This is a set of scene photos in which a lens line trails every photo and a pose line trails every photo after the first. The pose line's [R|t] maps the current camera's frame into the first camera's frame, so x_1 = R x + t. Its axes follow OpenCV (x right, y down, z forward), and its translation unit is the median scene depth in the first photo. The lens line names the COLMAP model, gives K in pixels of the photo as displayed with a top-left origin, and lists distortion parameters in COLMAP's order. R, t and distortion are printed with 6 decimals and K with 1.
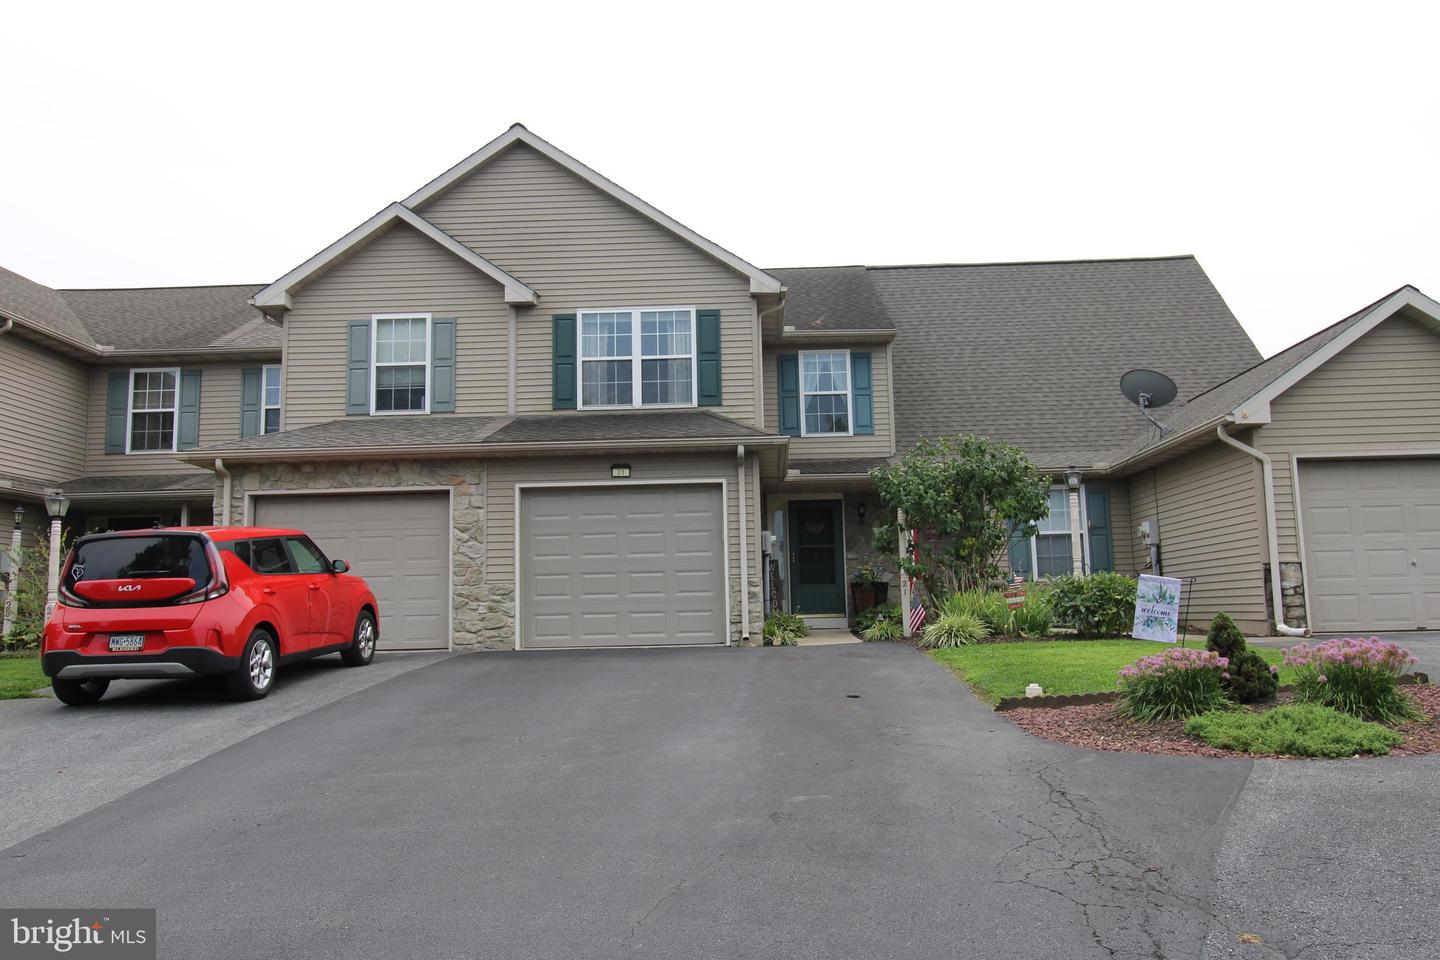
lens RADIAL K [[1151.0, 0, 725.1], [0, 1151.0, 476.9], [0, 0, 1]] dist [0.007727, -0.001770]
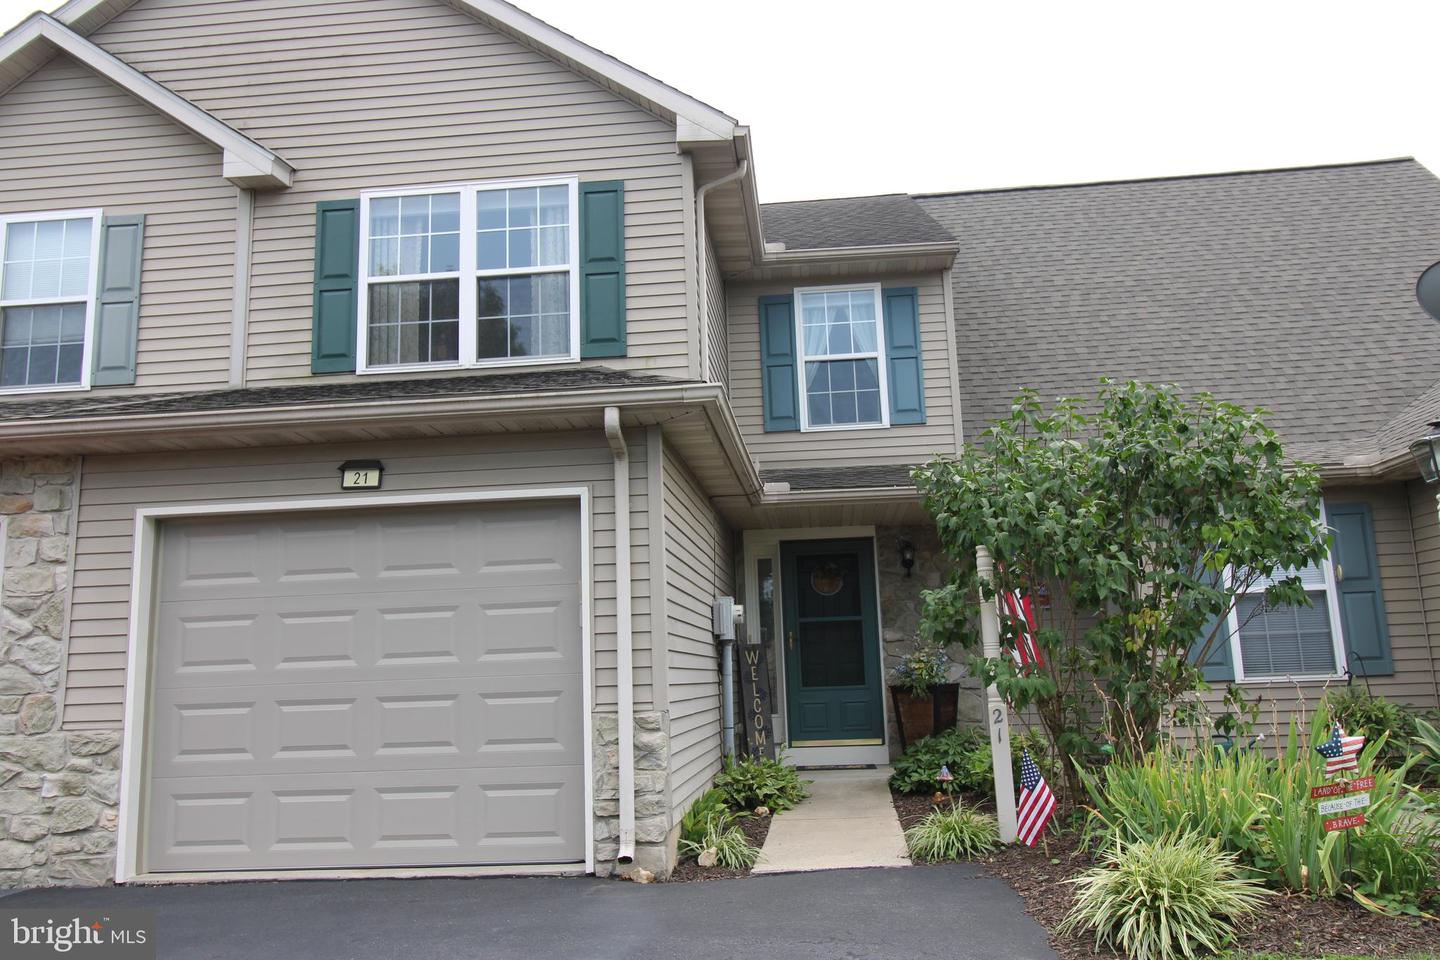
lens RADIAL K [[1151.0, 0, 719.6], [0, 1151.0, 473.9], [0, 0, 1]] dist [0.007727, -0.001770]
pose [[0.998066, -0.023204, -0.057671, 0.067155], [0.020380, 0.998587, -0.049075, 0.016926], [0.058728, 0.047805, 0.997129, 0.478146]]
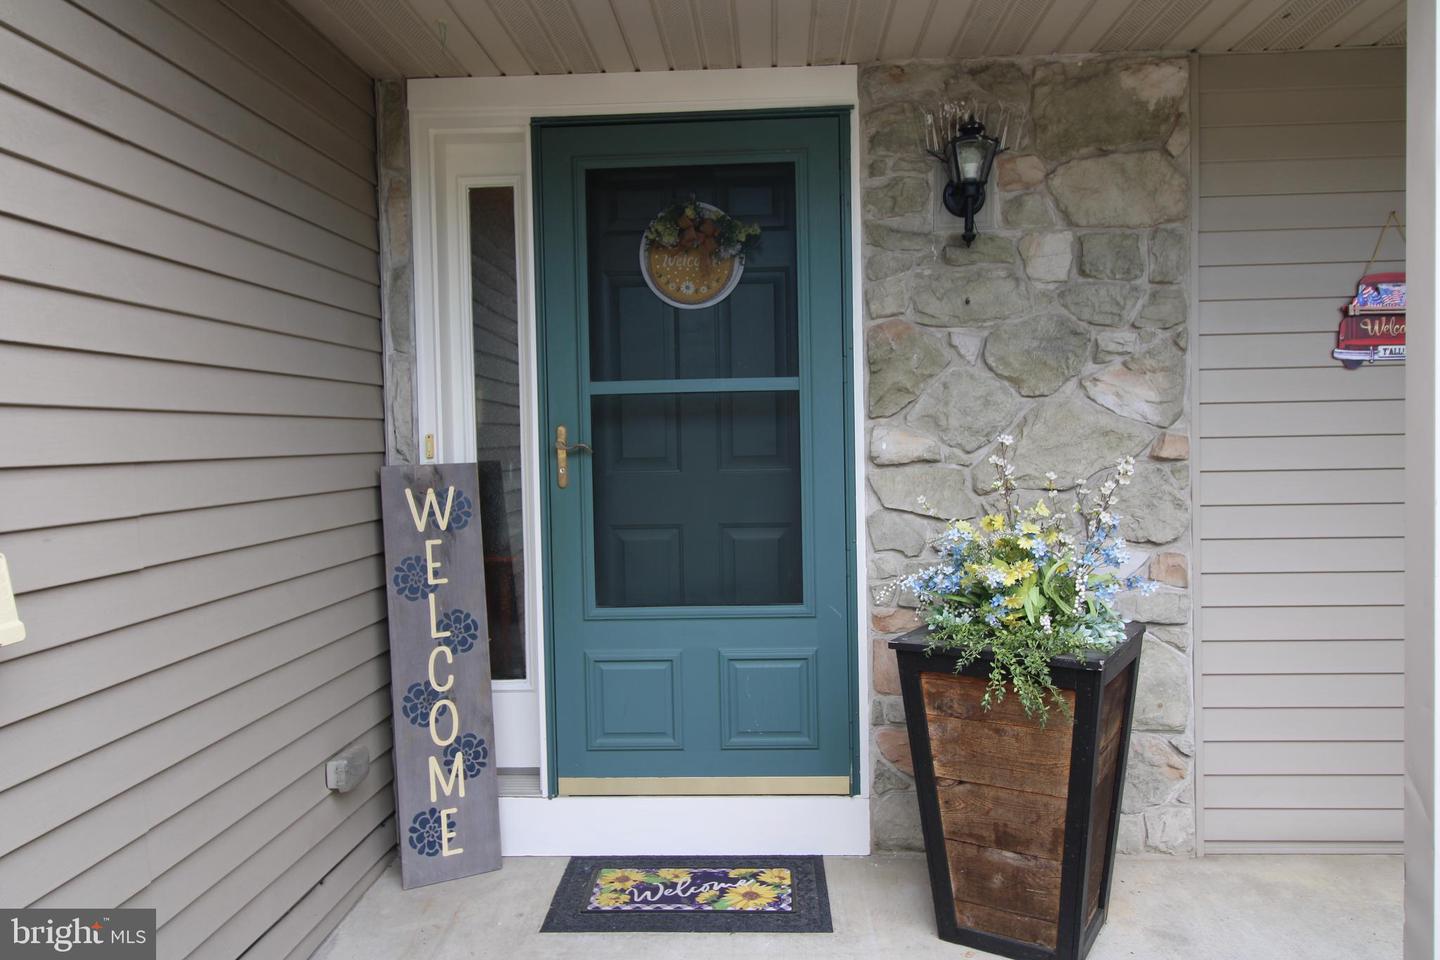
lens RADIAL K [[1051.3, 0, 714.3], [0, 1051.3, 477.2], [0, 0, 1]] dist [-0.001235, 0.000085]
pose [[0.999546, 0.002228, -0.030057, 0.099069], [0.002521, 0.987589, 0.157043, 0.055803], [0.030034, -0.157047, 0.987134, 0.960114]]
